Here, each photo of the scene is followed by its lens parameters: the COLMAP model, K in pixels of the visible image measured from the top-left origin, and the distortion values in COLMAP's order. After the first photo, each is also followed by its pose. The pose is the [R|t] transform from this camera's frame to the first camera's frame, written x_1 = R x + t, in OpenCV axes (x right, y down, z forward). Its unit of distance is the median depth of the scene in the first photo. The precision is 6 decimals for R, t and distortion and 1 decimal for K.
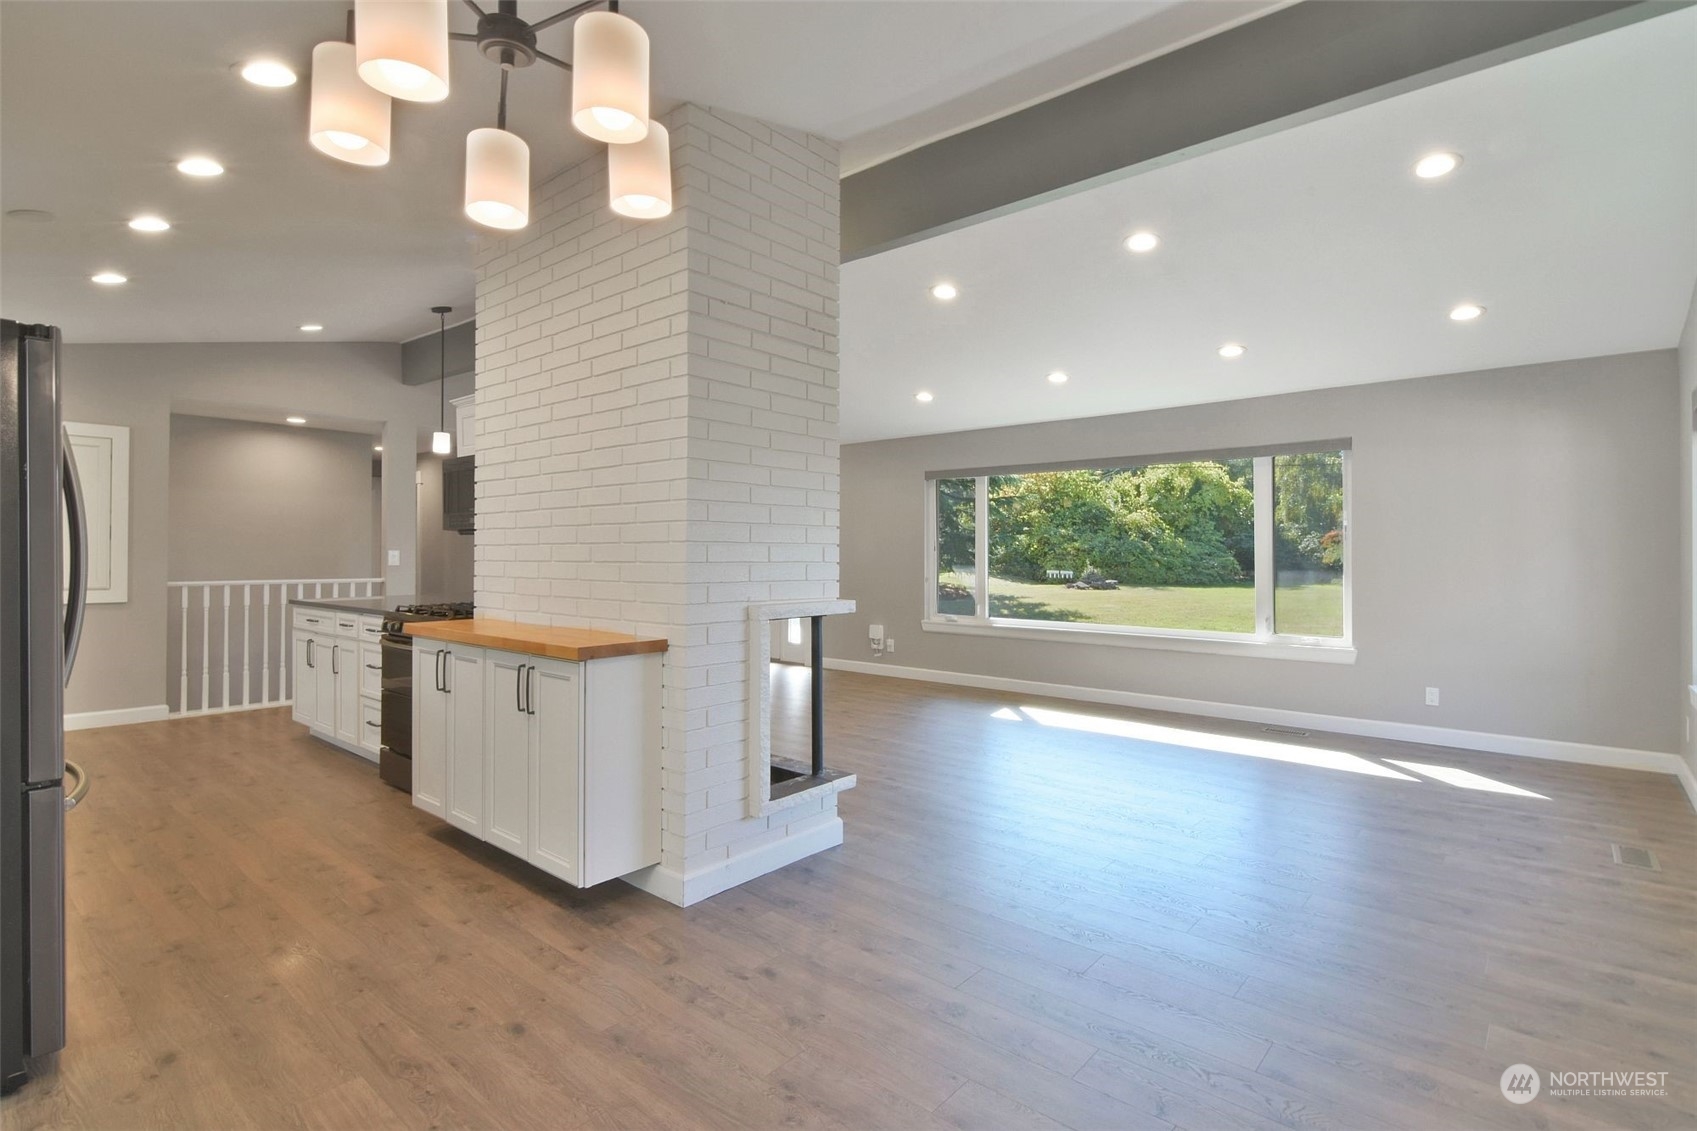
lens RADIAL K [[816.9, 0, 848.5], [0, 816.9, 565.5], [0, 0, 1]] dist [0.004272, -0.000330]
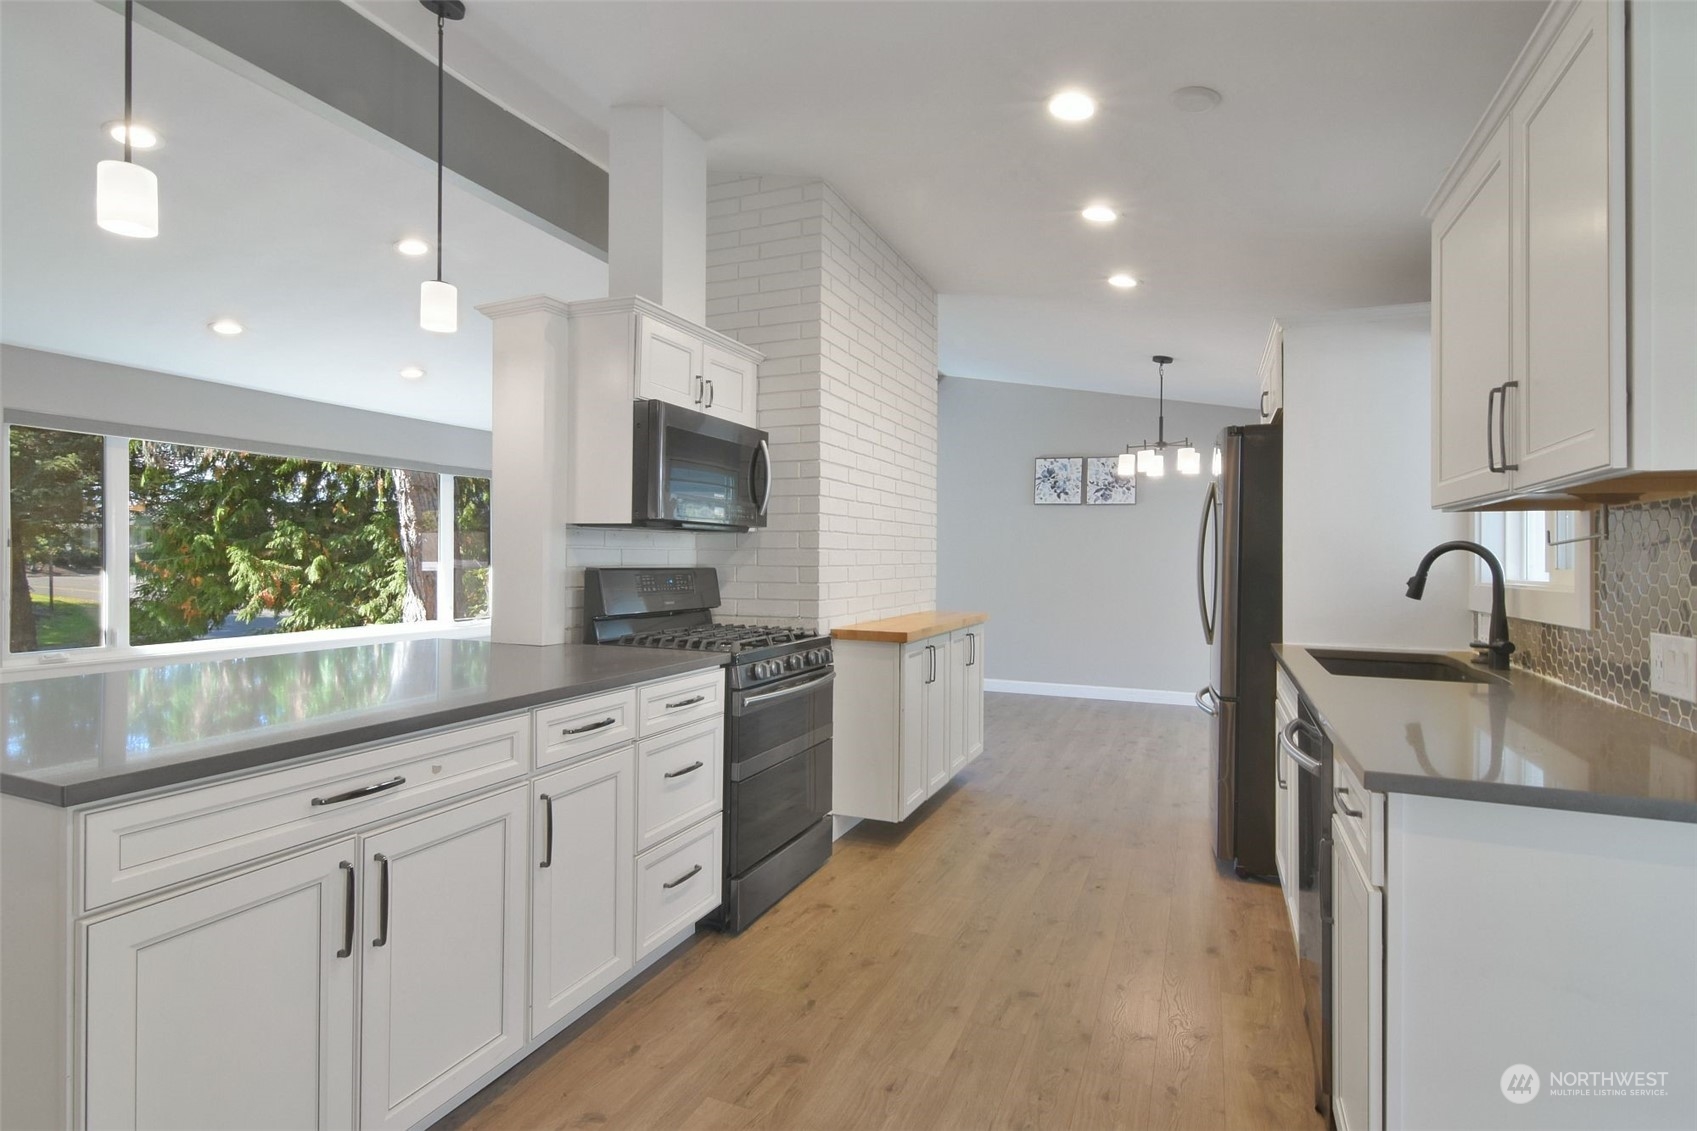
lens RADIAL K [[826.6, 0, 866.8], [0, 826.6, 557.4], [0, 0, 1]] dist [0.011475, -0.000201]
pose [[-0.315375, 0.000662, 0.948967, -2.272541], [0.005976, 0.999981, 0.001289, -0.023009], [-0.948948, 0.006077, -0.315373, 2.121494]]
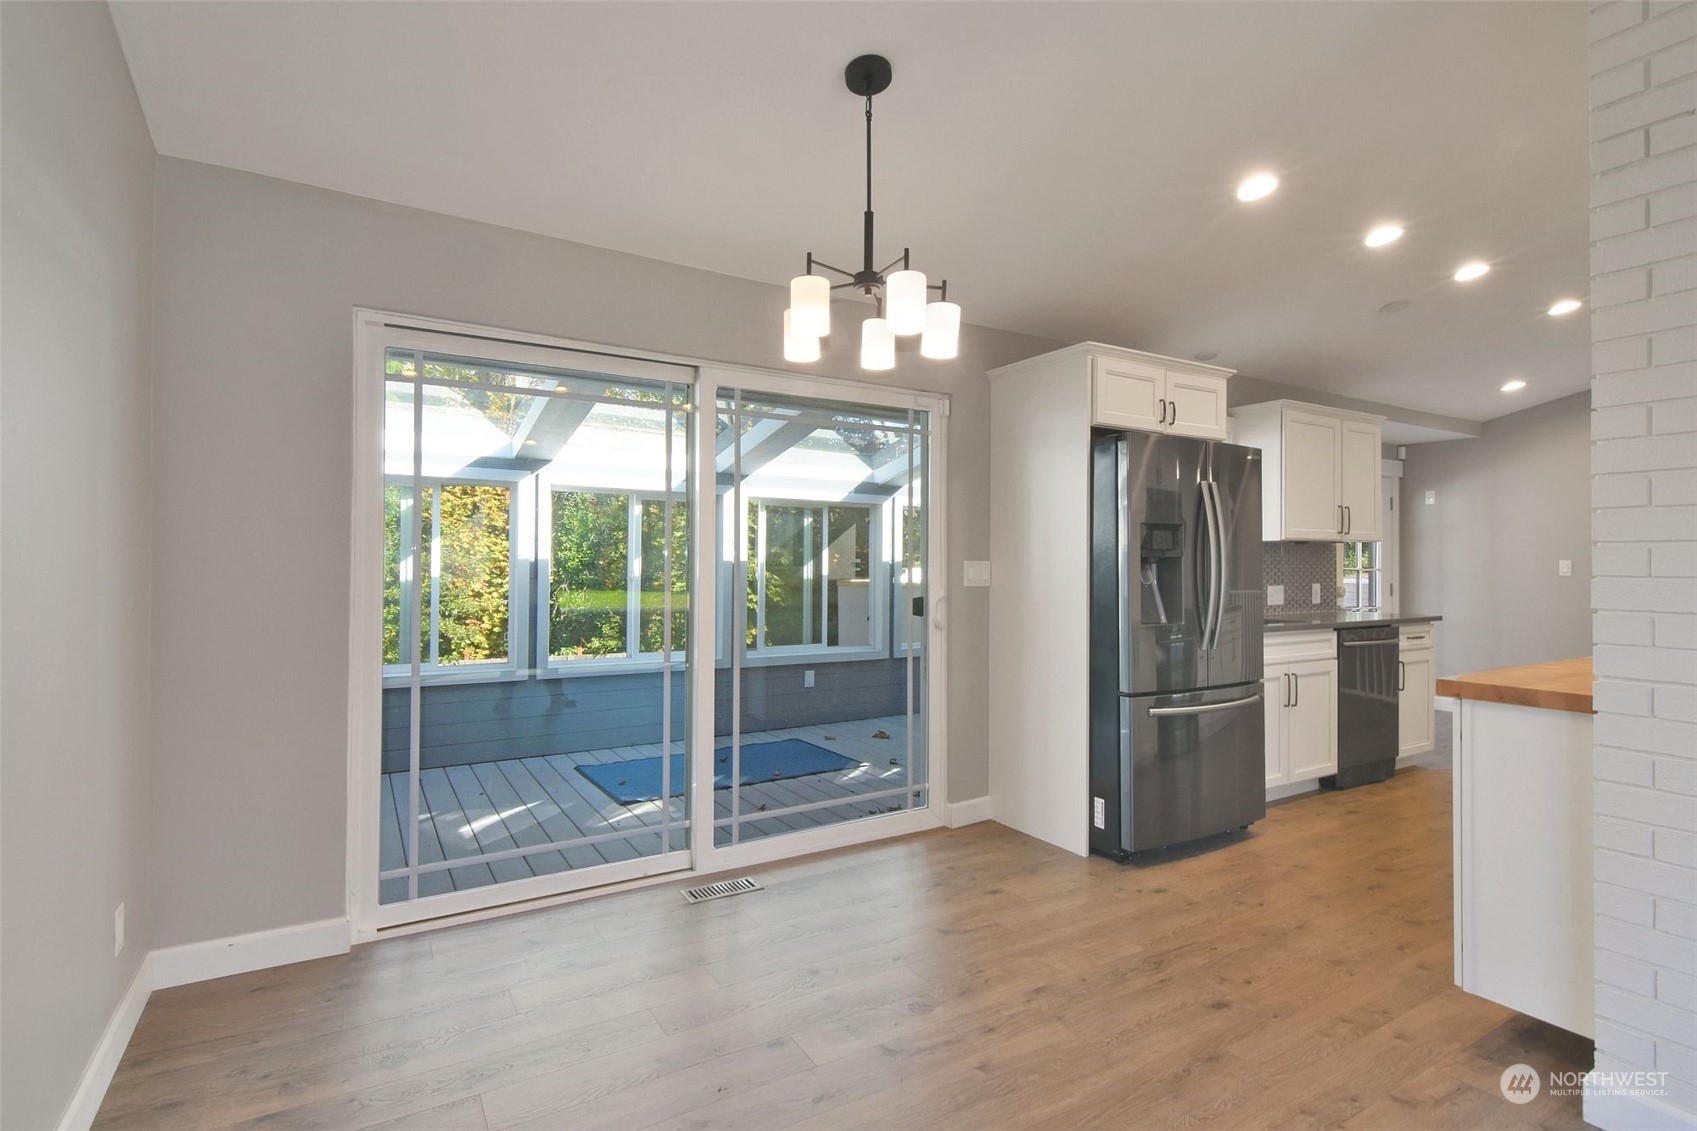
lens RADIAL K [[826.6, 0, 866.8], [0, 826.6, 557.4], [0, 0, 1]] dist [0.011475, -0.000201]
pose [[-0.296322, -0.012600, -0.955005, 0.723973], [-0.019610, 0.999782, -0.007106, 0.002480], [0.954887, 0.016622, -0.296505, 0.824573]]
